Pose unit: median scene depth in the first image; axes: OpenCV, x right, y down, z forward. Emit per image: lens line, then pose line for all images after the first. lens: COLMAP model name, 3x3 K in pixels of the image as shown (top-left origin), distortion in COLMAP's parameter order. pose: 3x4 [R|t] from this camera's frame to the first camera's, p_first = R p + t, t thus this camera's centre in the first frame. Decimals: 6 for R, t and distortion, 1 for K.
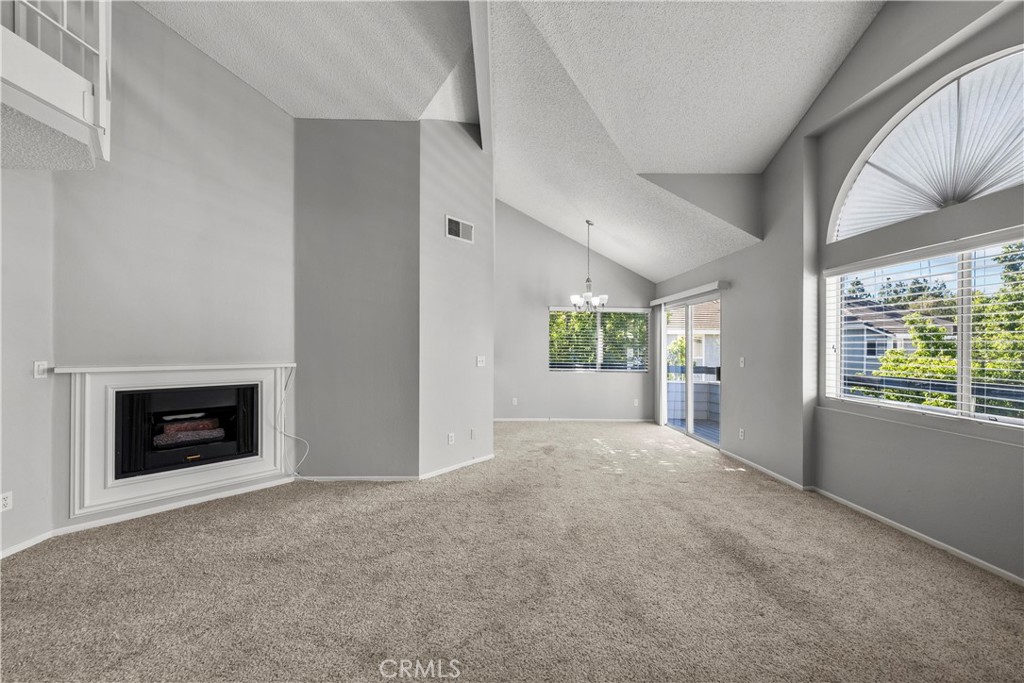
lens RADIAL K [[368.1, 0, 510.2], [0, 368.1, 344.4], [0, 0, 1]] dist [-0.004813, -0.000144]
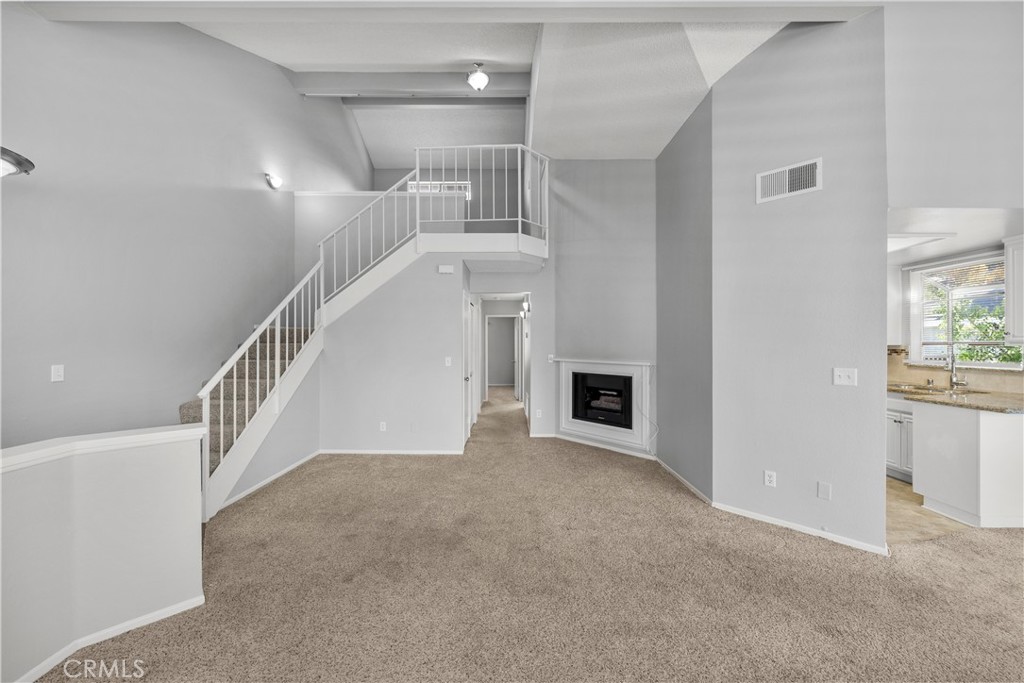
lens RADIAL K [[363.9, 0, 515.5], [0, 363.9, 344.7], [0, 0, 1]] dist [-0.001824, -0.000365]
pose [[-0.029607, -0.001259, -0.999561, 0.628090], [0.004962, 0.999987, -0.001406, -0.009954], [0.999549, -0.005001, -0.029600, 0.577312]]
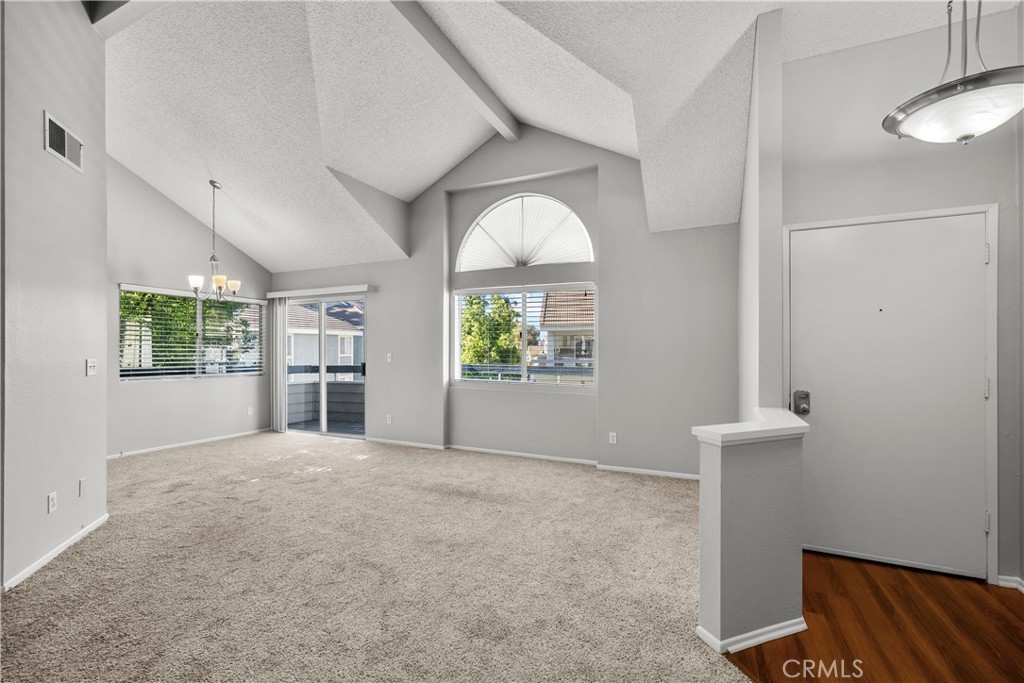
lens RADIAL K [[425.3, 0, 508.1], [0, 425.3, 343.9], [0, 0, 1]] dist [0.000083, -0.000068]
pose [[0.450455, 0.003184, 0.892794, -0.479812], [-0.003840, 0.999991, -0.001628, 0.006836], [-0.892791, -0.002695, 0.450463, 0.069144]]
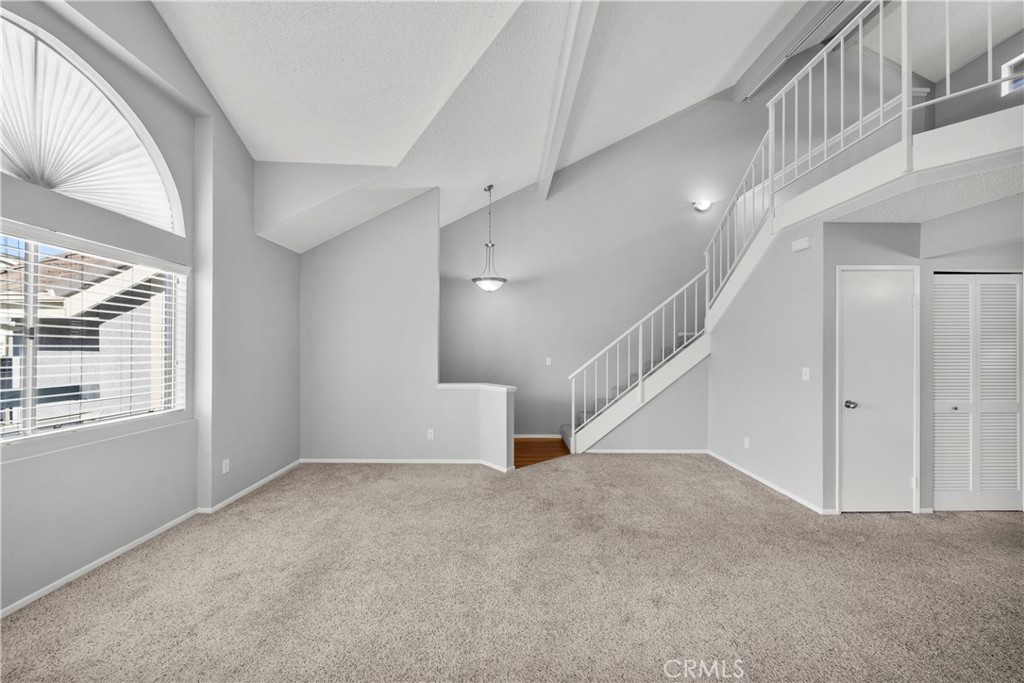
lens RADIAL K [[376.0, 0, 508.0], [0, 376.0, 347.1], [0, 0, 1]] dist [-0.007147, -0.000068]
pose [[-0.999533, -0.007886, 0.029538, 0.068645], [-0.008078, 0.999947, -0.006391, -0.008110], [-0.029486, -0.006626, -0.999543, 1.251349]]
